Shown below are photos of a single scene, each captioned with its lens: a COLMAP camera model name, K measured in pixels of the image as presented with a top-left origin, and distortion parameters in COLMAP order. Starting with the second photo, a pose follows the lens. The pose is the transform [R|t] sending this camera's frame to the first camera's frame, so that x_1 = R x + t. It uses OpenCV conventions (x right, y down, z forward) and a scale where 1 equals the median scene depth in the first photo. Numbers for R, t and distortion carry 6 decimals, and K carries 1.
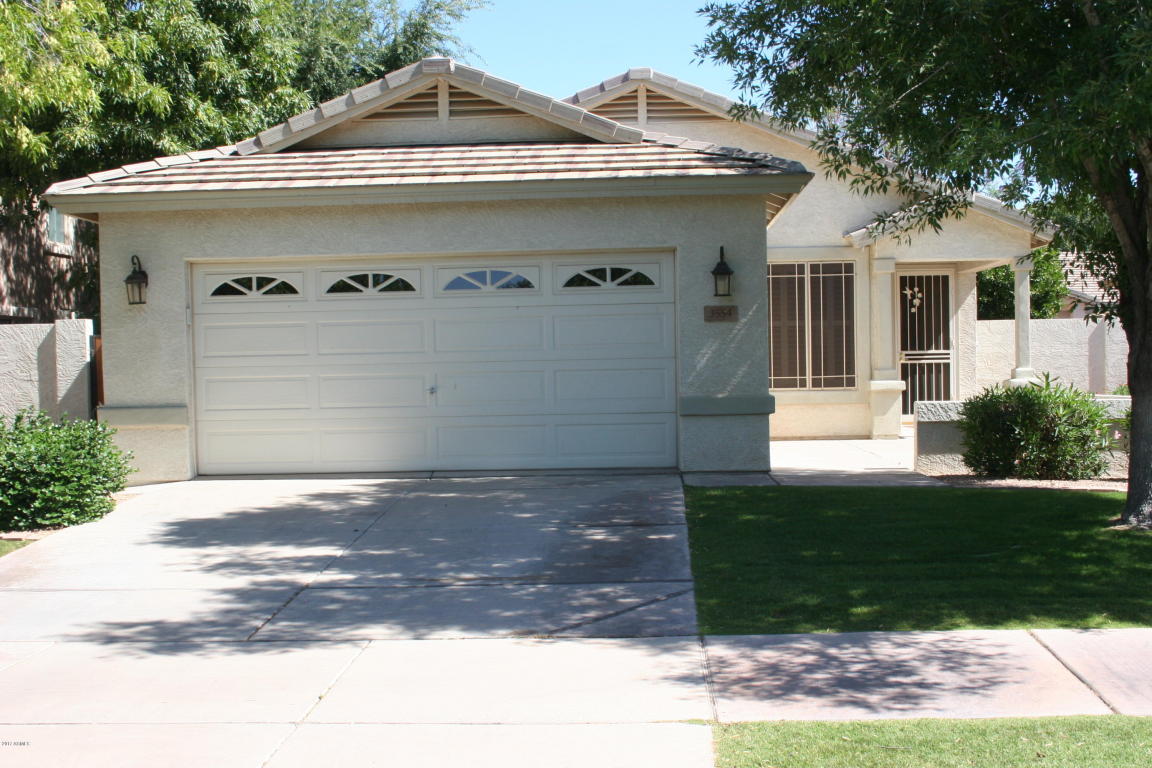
lens RADIAL K [[1393.7, 0, 576.5], [0, 1393.7, 384.0], [0, 0, 1]] dist [-0.060460, 0.000000]
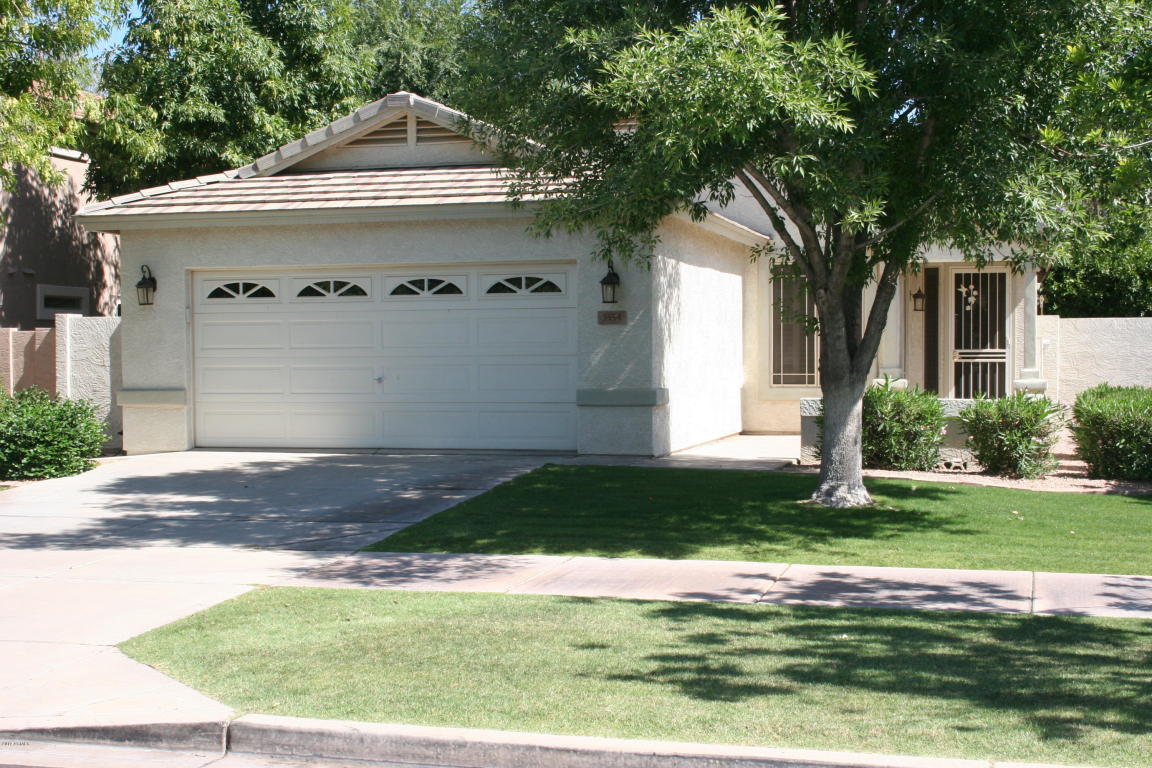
lens RADIAL K [[1676.8, 0, 575.5], [0, 1676.8, 380.9], [0, 0, 1]] dist [-0.019447, 0.000000]
pose [[0.976105, 0.017757, -0.216574, 0.363521], [-0.016948, 0.999841, 0.005592, -0.005414], [0.216639, -0.001788, 0.976250, -0.347683]]
